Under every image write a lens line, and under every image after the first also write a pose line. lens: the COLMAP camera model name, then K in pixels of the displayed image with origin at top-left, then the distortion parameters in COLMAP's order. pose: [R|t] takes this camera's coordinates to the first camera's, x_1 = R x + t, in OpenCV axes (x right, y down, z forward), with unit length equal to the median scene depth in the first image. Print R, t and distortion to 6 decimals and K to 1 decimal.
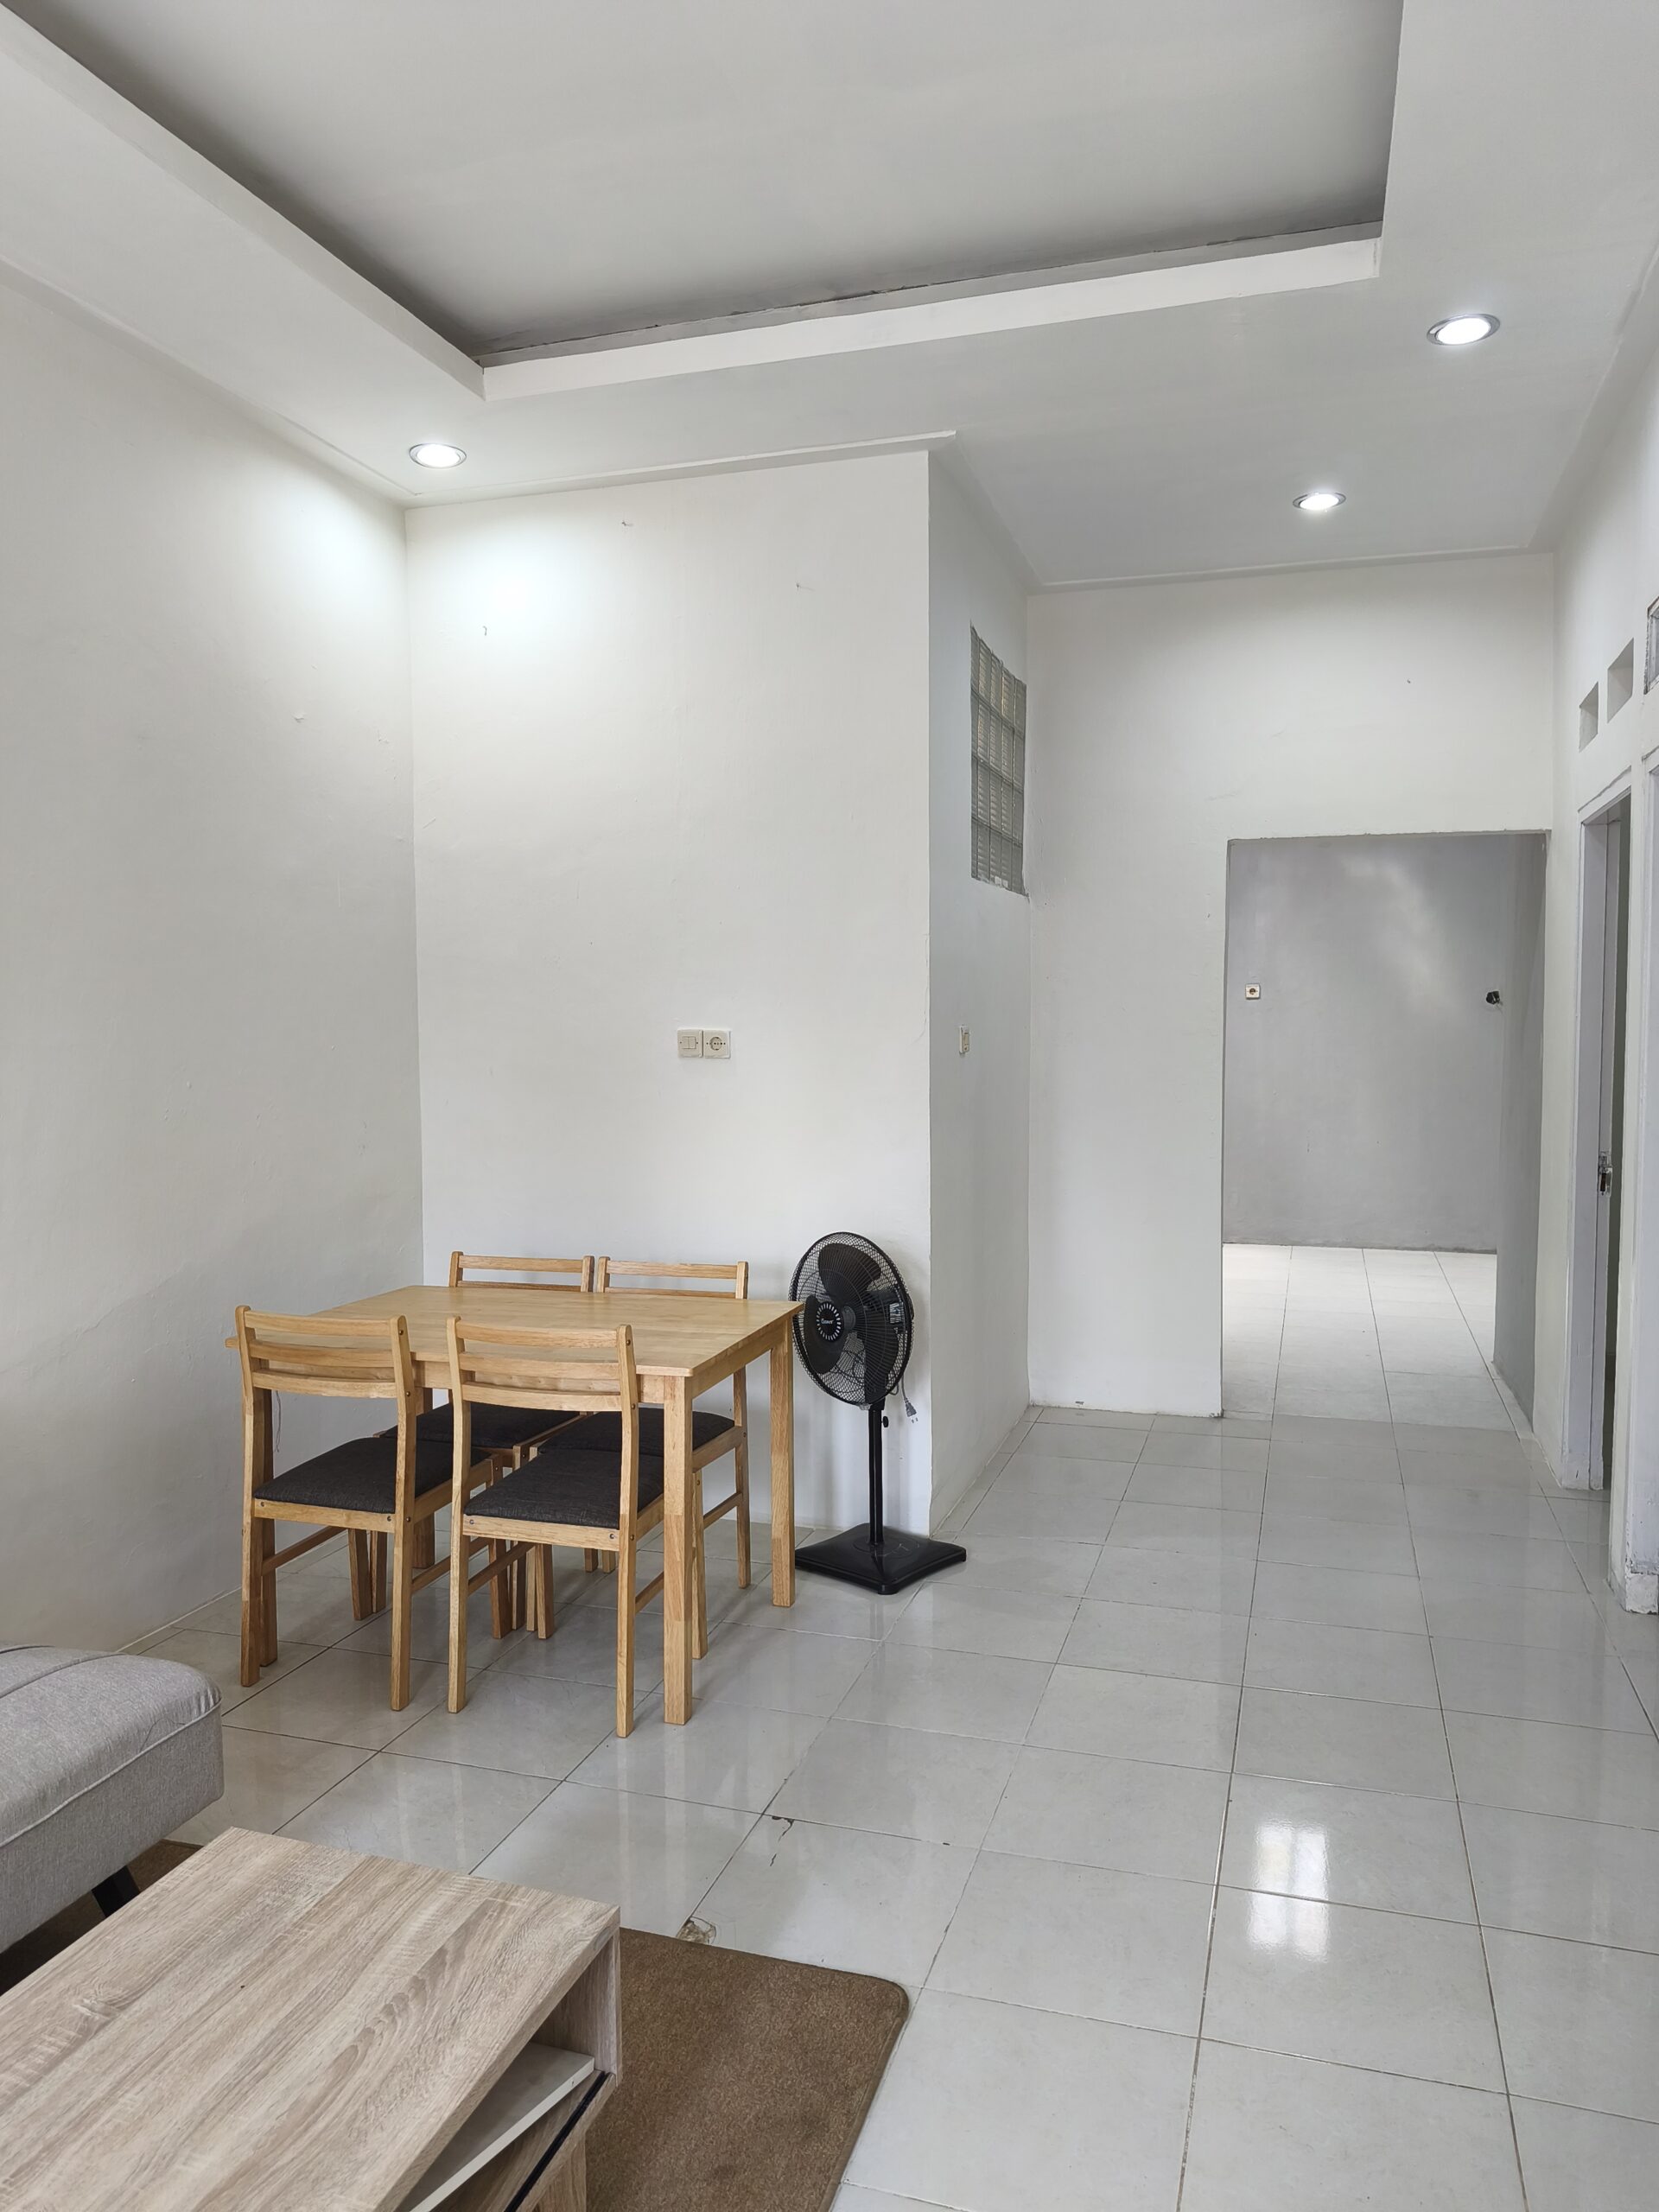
lens RADIAL K [[1535.8, 0, 829.5], [0, 1535.8, 1106.0], [0, 0, 1]] dist [0.062302, -0.068608]
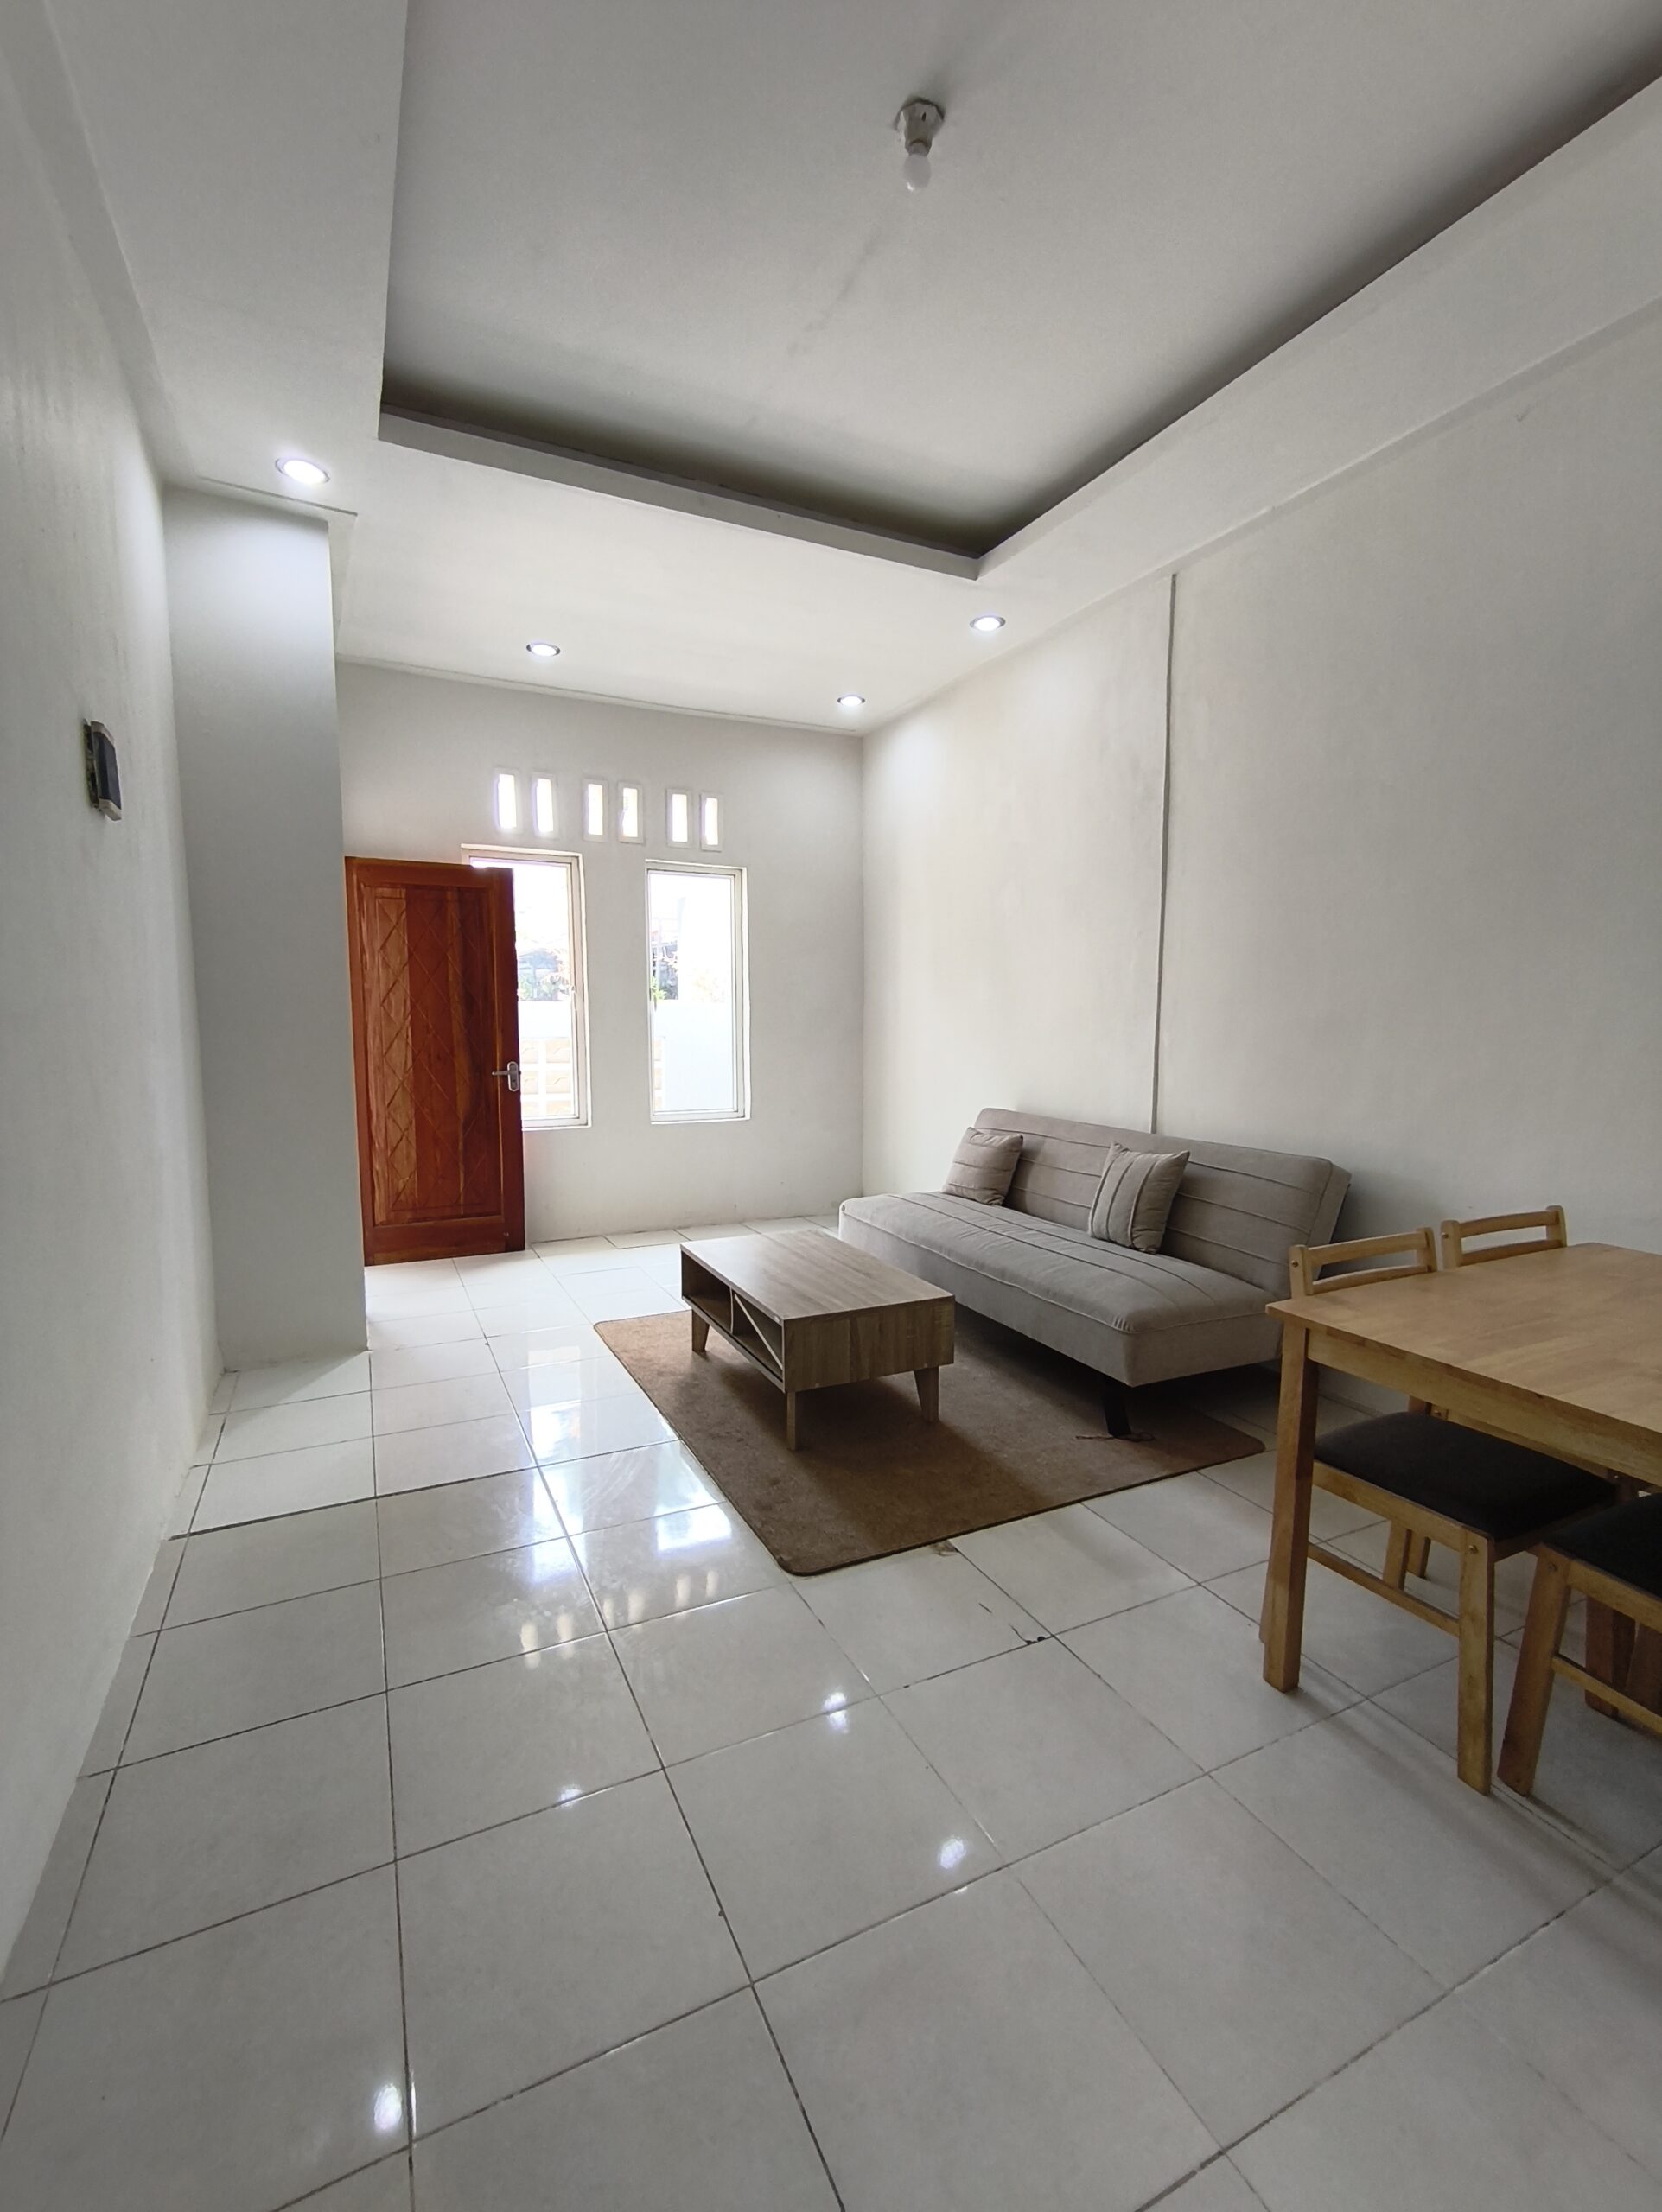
lens RADIAL K [[971.1, 0, 834.4], [0, 971.1, 1116.8], [0, 0, 1]] dist [0.000907, 0.012277]
pose [[-0.722051, 0.075503, -0.687707, 0.395333], [-0.043871, 0.987030, 0.154427, -0.010879], [0.690447, 0.141675, -0.709374, 1.014122]]
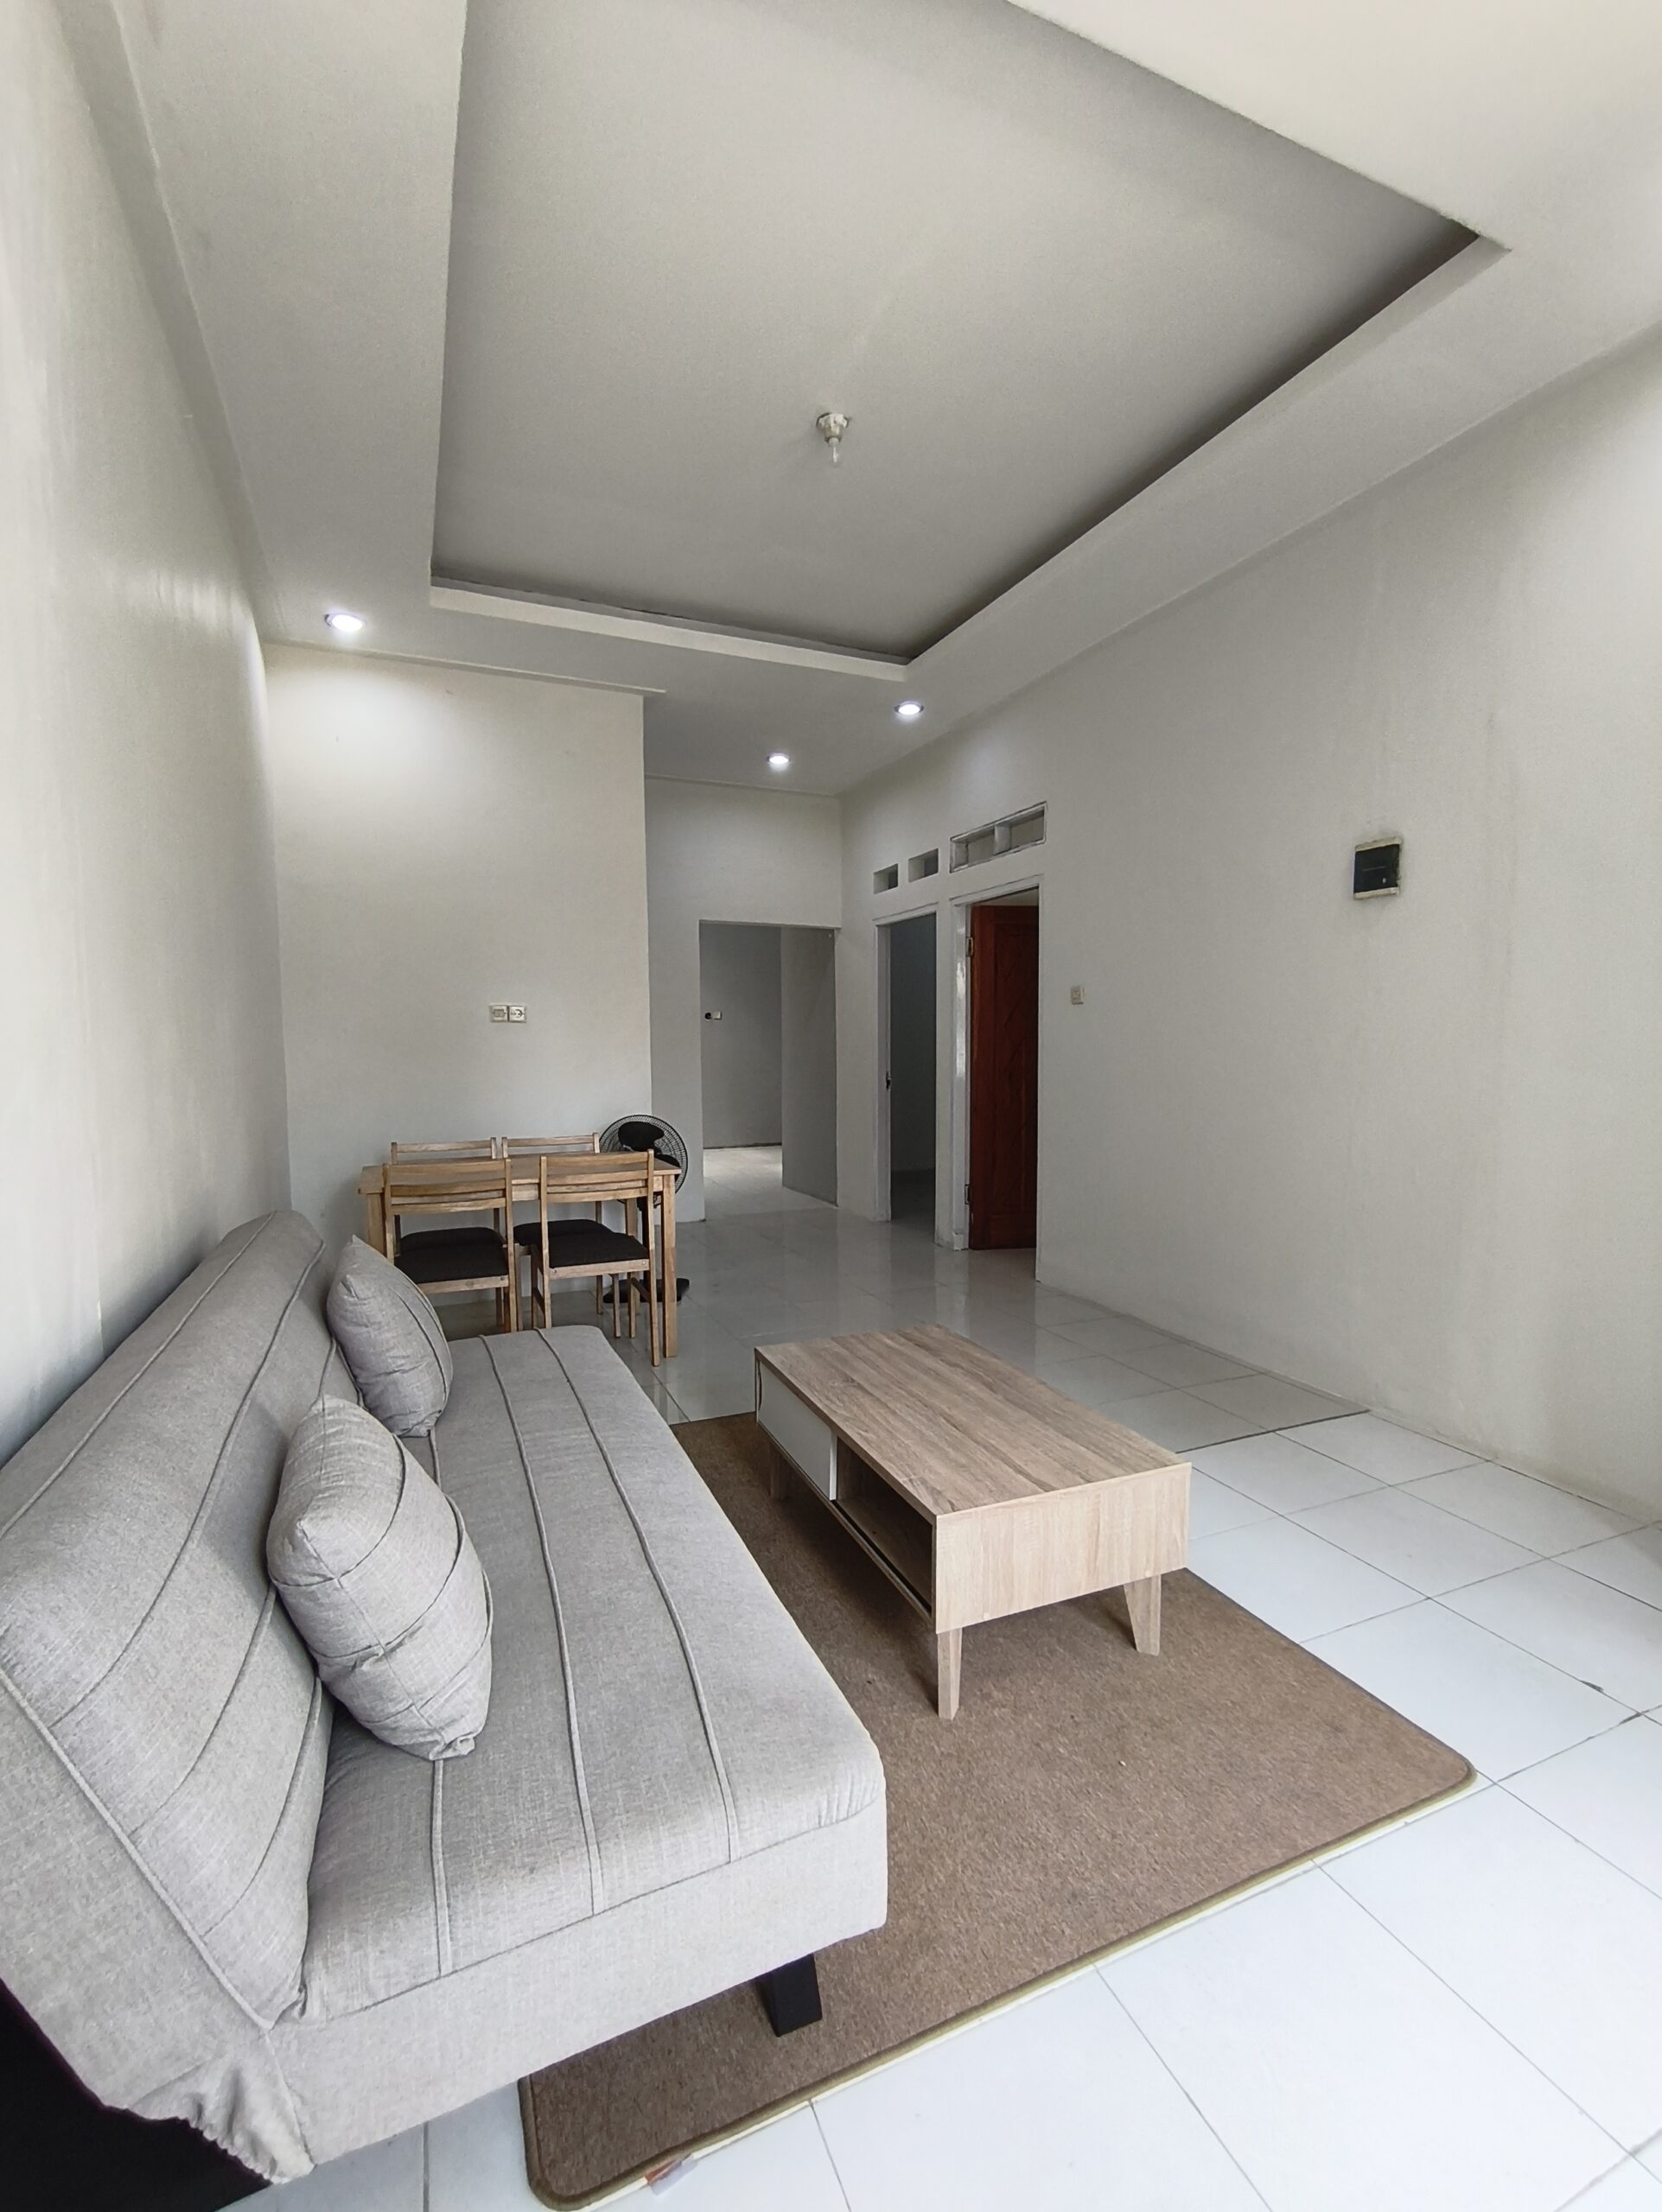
lens RADIAL K [[973.9, 0, 831.0], [0, 973.9, 1106.0], [0, 0, 1]] dist [-0.001075, 0.004671]
pose [[0.754566, -0.041712, 0.654897, -0.622894], [0.040323, 0.999039, 0.017172, 0.066574], [-0.654984, 0.013450, 0.755523, -0.030537]]
